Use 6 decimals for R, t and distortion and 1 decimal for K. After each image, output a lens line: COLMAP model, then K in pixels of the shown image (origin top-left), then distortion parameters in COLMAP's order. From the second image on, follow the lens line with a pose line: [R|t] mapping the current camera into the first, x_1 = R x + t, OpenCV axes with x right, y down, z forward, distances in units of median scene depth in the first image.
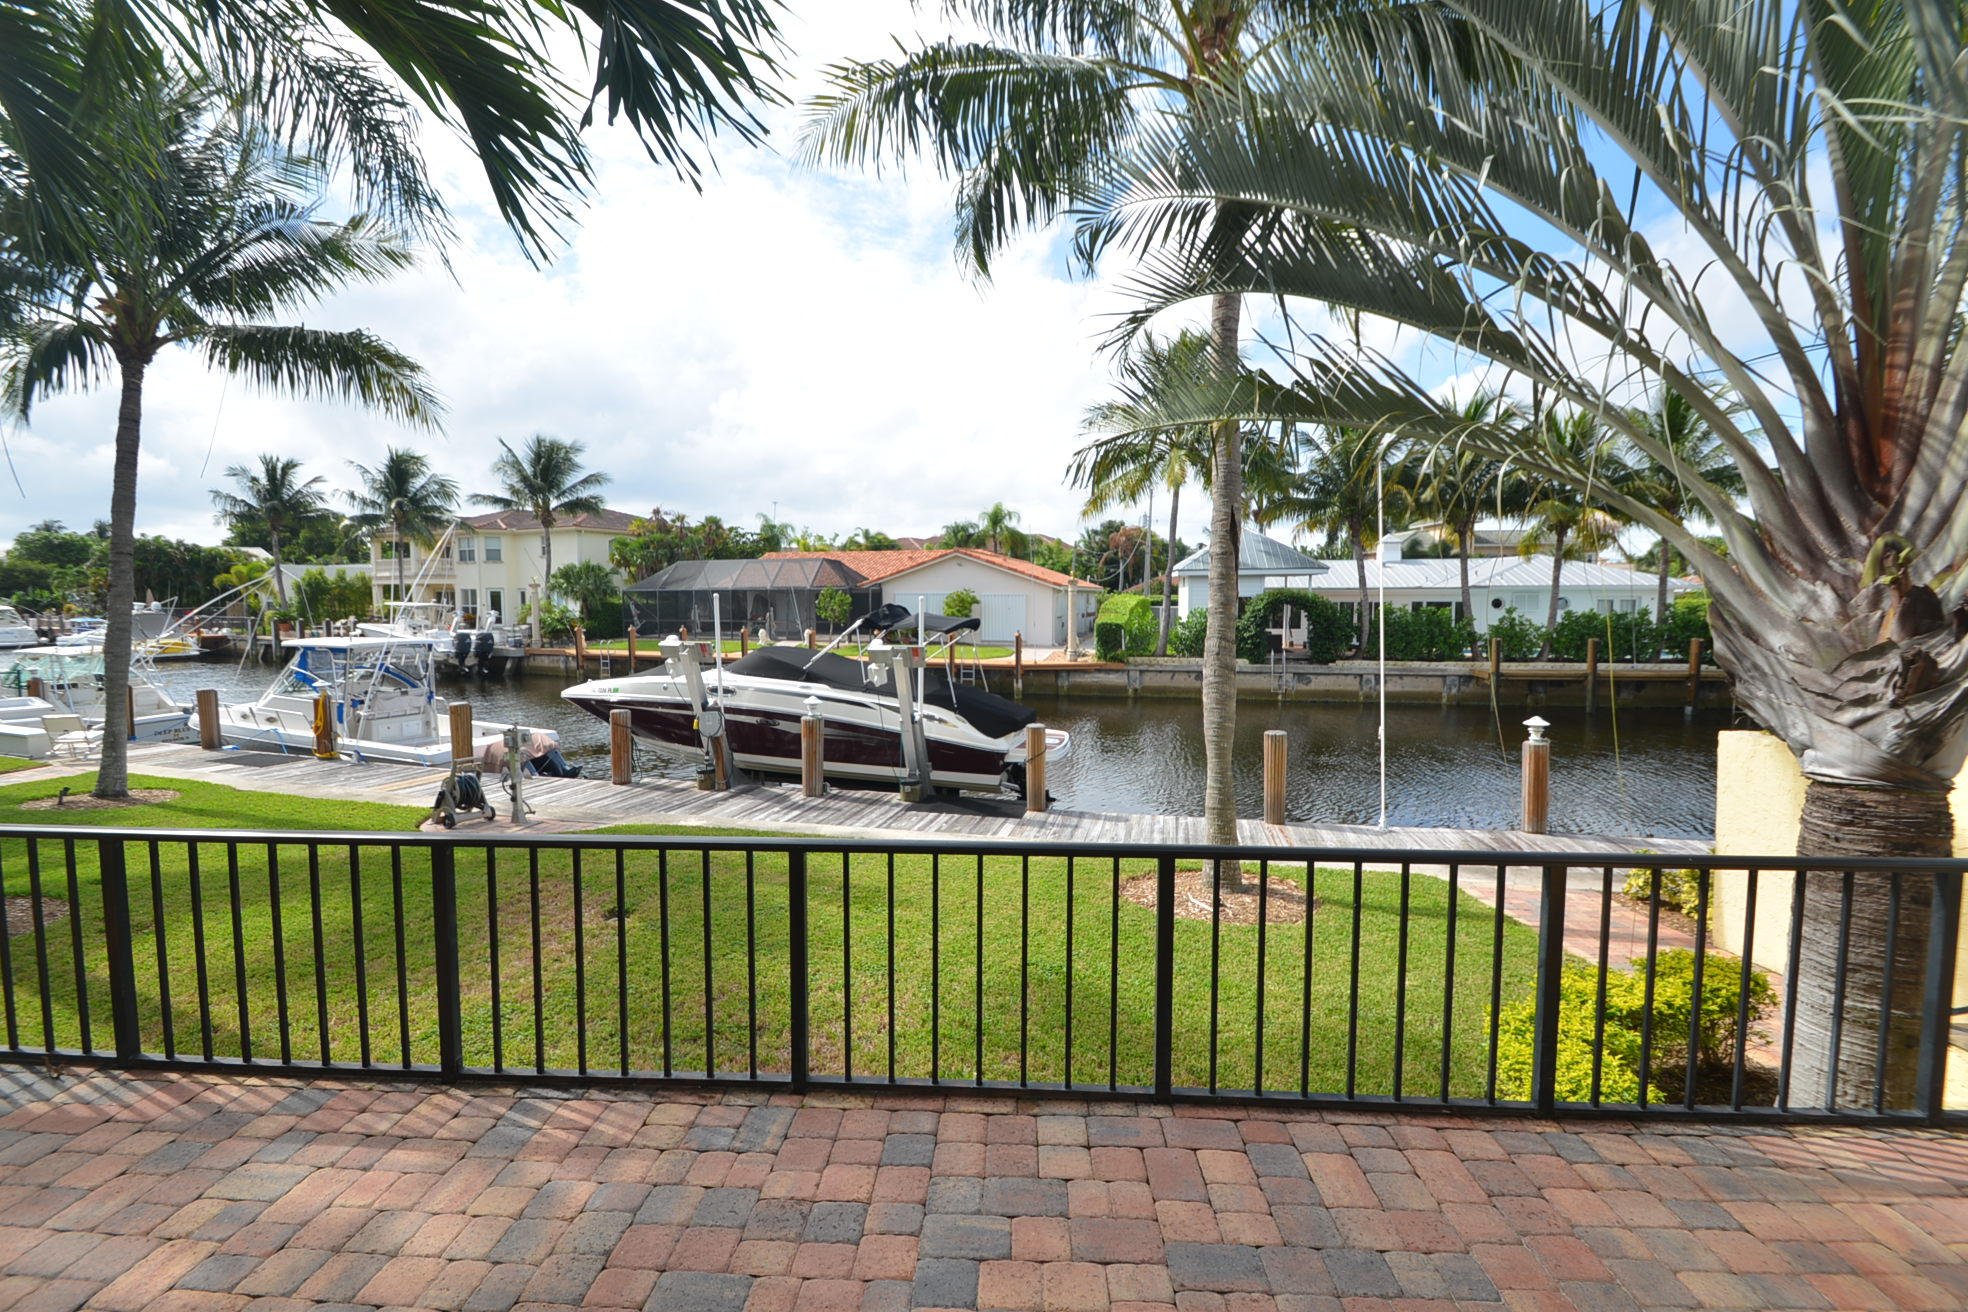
lens RADIAL K [[861.9, 0, 970.6], [0, 861.9, 661.7], [0, 0, 1]] dist [0.002954, -0.012600]
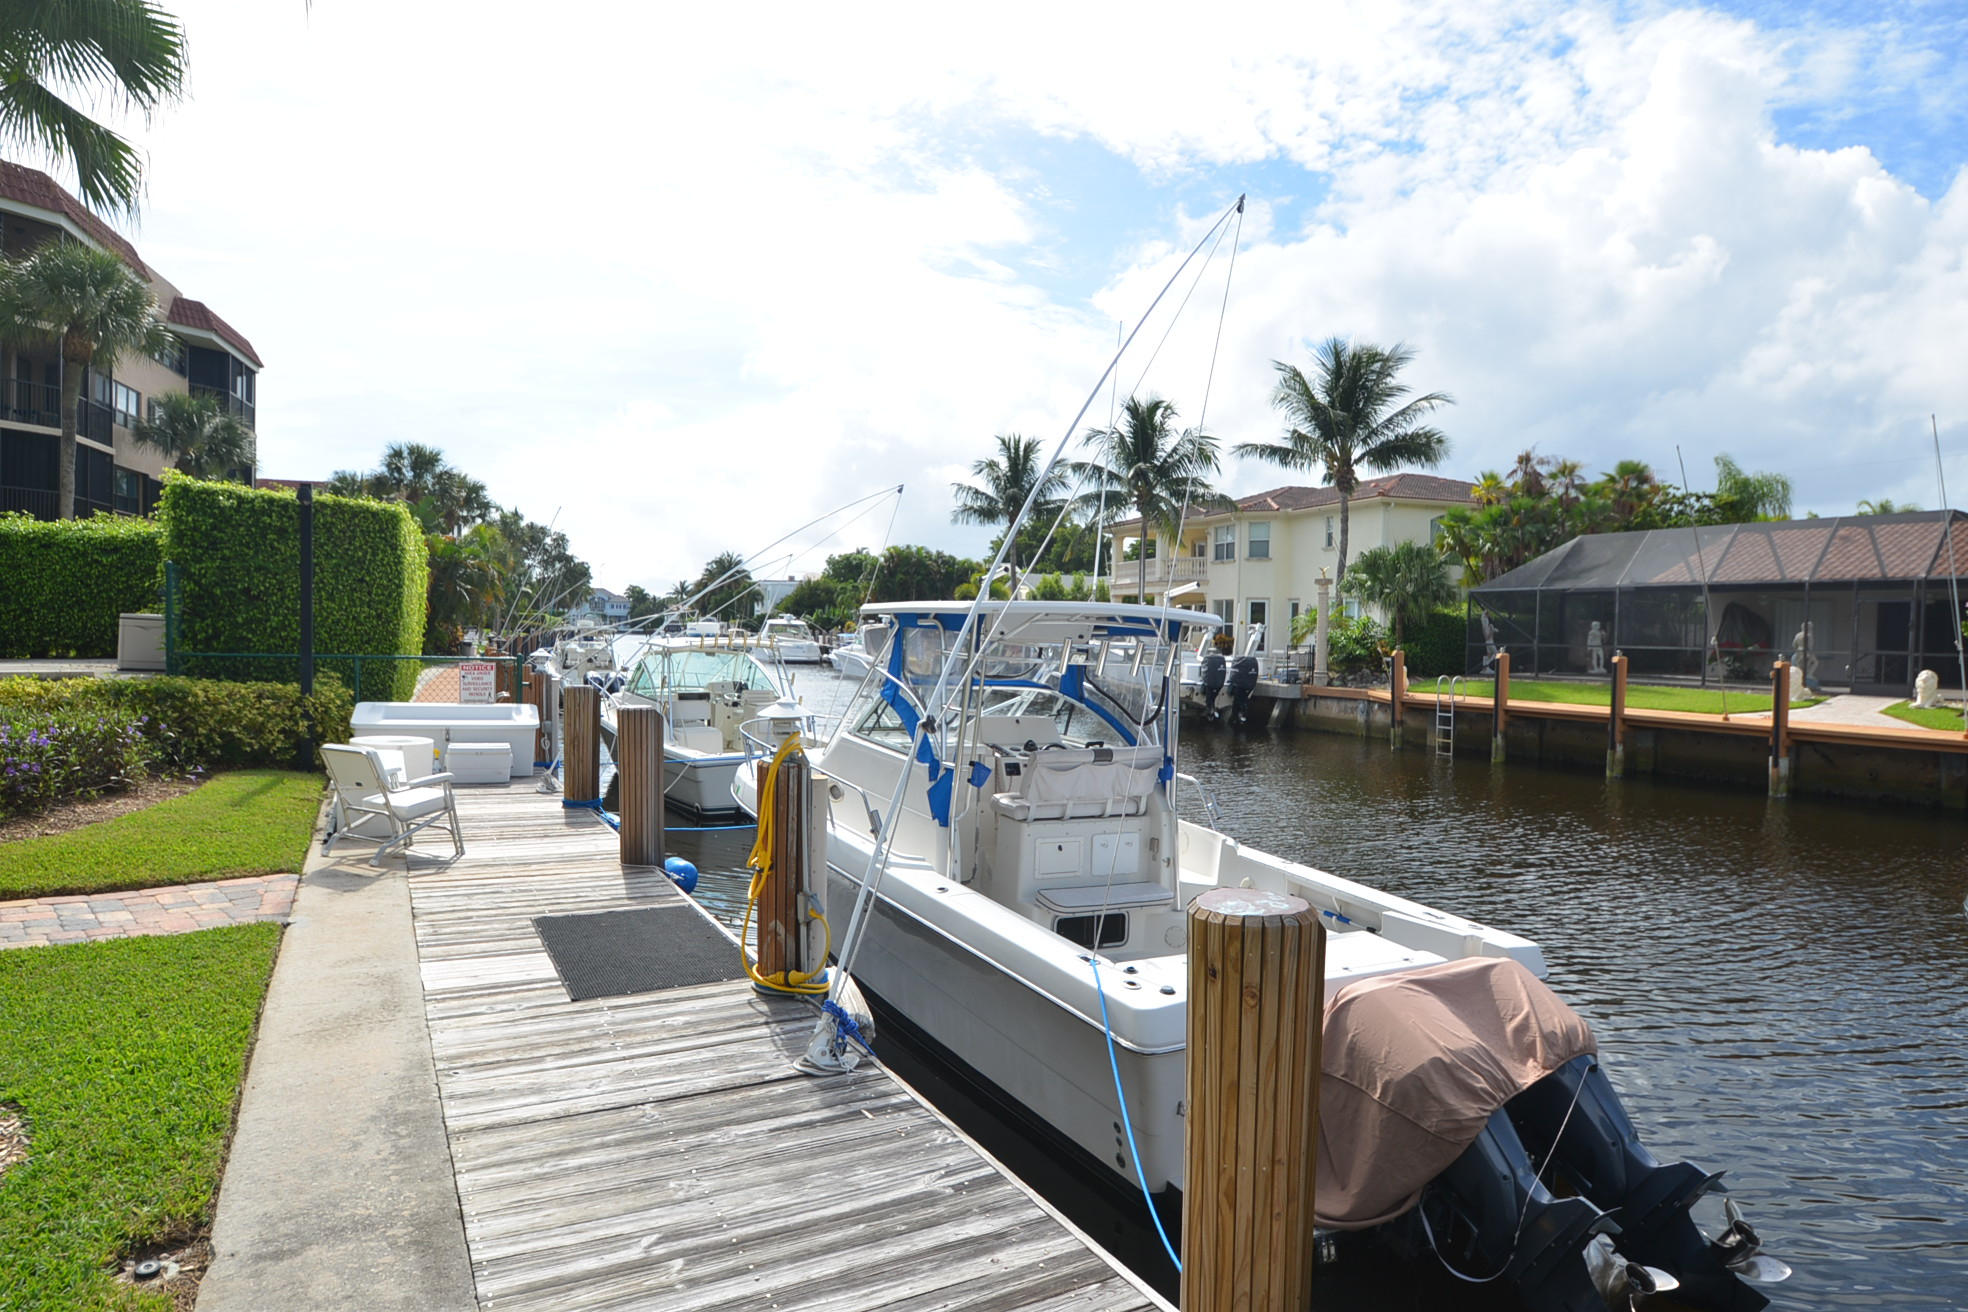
lens RADIAL K [[1147.2, 0, 947.3], [0, 1147.2, 657.5], [0, 0, 1]] dist [-0.000535, -0.000014]
pose [[0.724760, 0.027457, -0.688454, -0.167670], [-0.063158, 0.997646, -0.026700, 0.002297], [0.686101, 0.062833, 0.724788, 0.283445]]
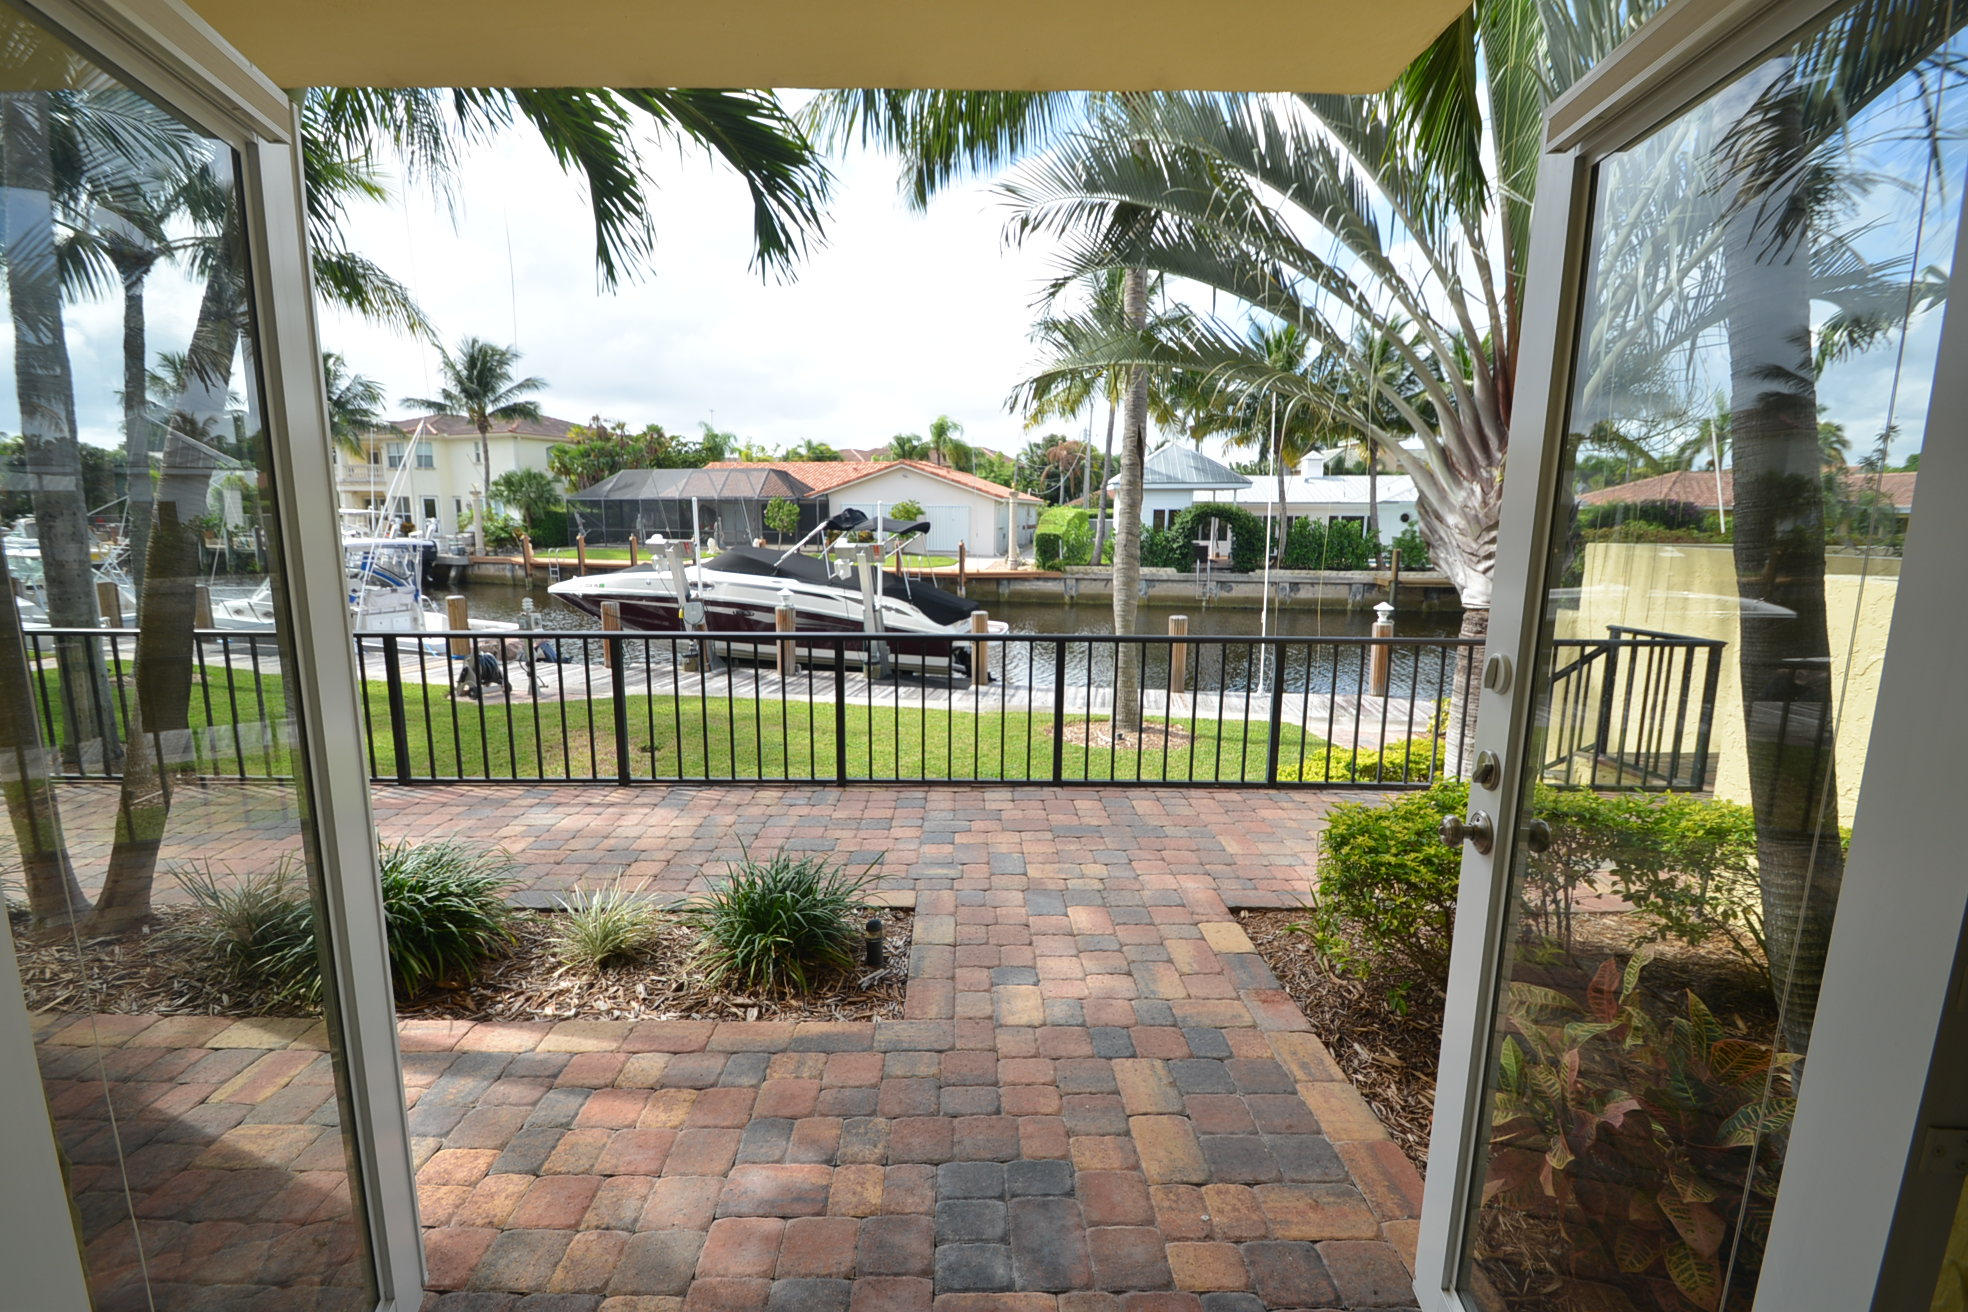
lens RADIAL K [[852.9, 0, 975.9], [0, 852.9, 660.9], [0, 0, 1]] dist [0.007793, -0.016095]
pose [[0.997313, -0.005217, 0.073078, -0.004163], [-0.002043, 0.995093, 0.098926, 0.006748], [-0.073235, -0.098809, 0.992408, -0.044918]]
